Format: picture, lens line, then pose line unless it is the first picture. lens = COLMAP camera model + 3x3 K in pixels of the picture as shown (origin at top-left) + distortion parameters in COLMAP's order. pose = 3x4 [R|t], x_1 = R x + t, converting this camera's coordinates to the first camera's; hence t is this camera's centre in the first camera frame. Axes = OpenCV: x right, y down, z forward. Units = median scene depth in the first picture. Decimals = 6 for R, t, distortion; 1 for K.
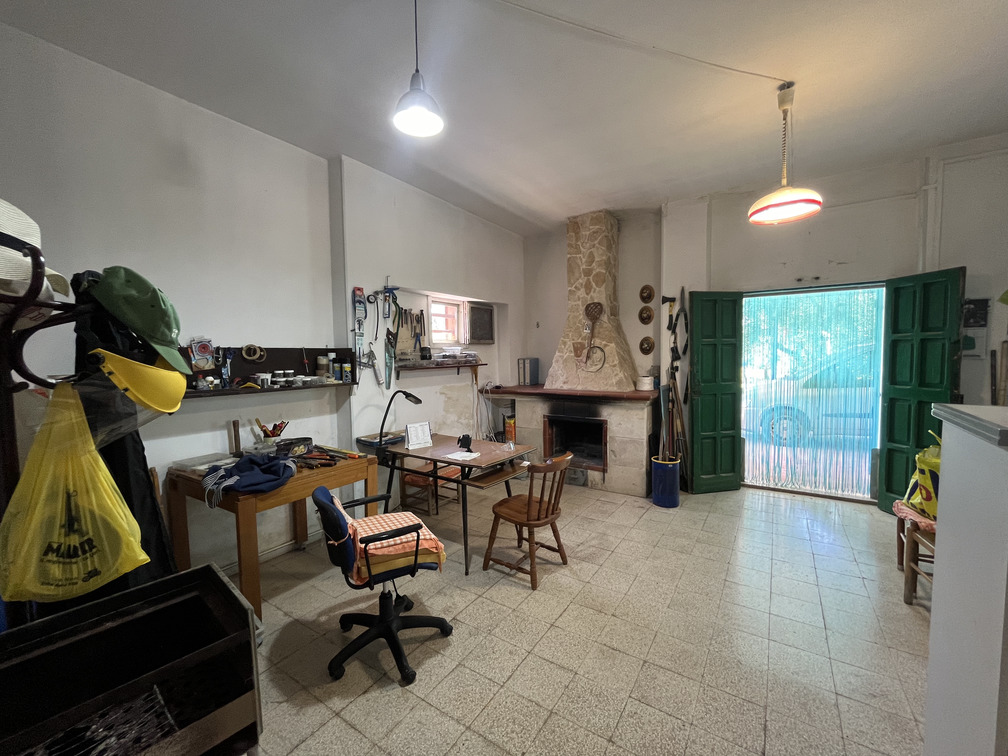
lens RADIAL K [[412.8, 0, 507.4], [0, 412.8, 377.2], [0, 0, 1]] dist [-0.003231, -0.000320]
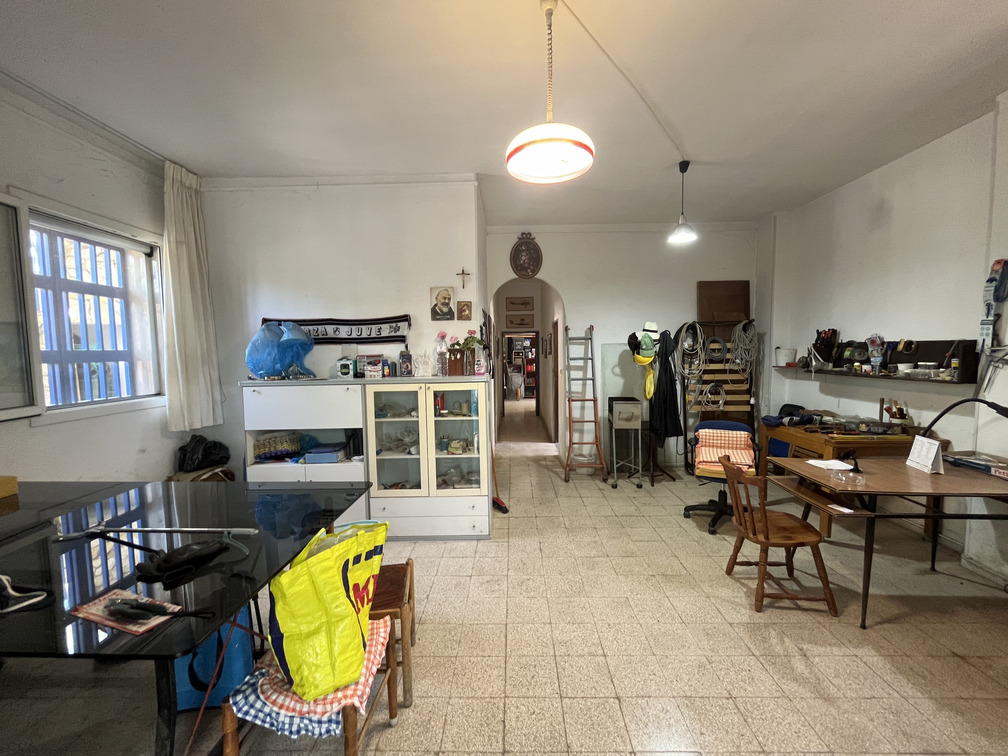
lens RADIAL K [[412.8, 0, 501.9], [0, 412.8, 378.4], [0, 0, 1]] dist [-0.003231, -0.000320]
pose [[-0.844861, 0.071328, -0.530209, 0.728466], [0.002499, 0.991587, 0.129414, -0.089488], [0.534979, 0.108012, -0.837932, 1.014704]]
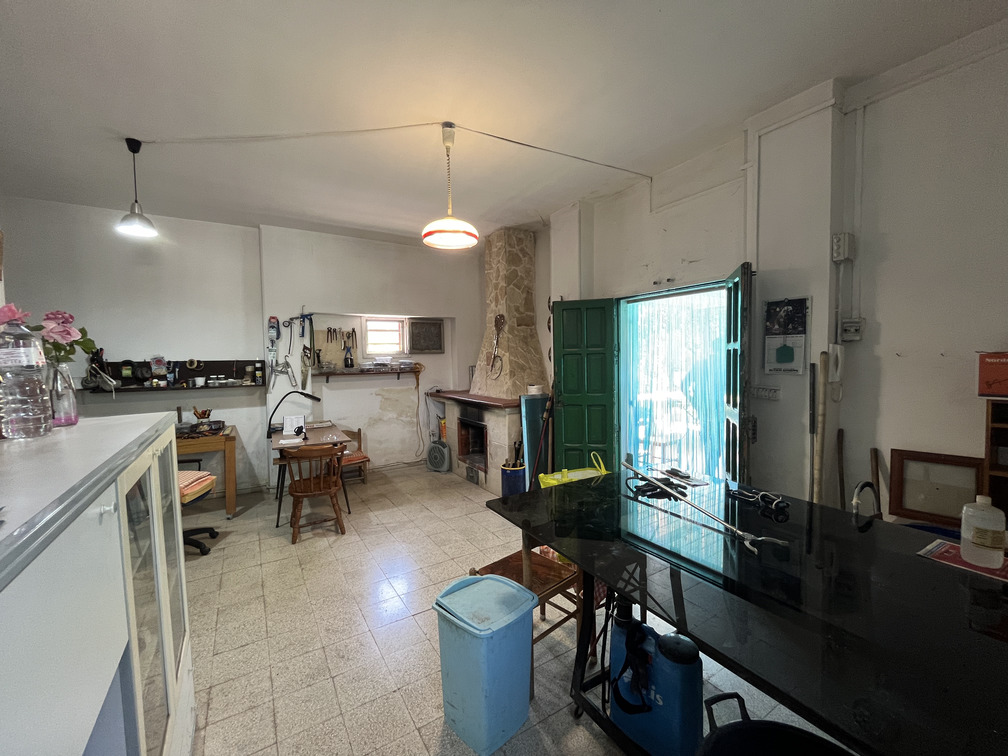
lens RADIAL K [[412.8, 0, 501.4], [0, 412.8, 376.9], [0, 0, 1]] dist [-0.003231, -0.000320]
pose [[0.911633, 0.017445, -0.410635, 0.801823], [-0.019271, 0.999814, -0.000307, -0.023935], [0.410554, 0.008193, 0.911800, 0.038620]]
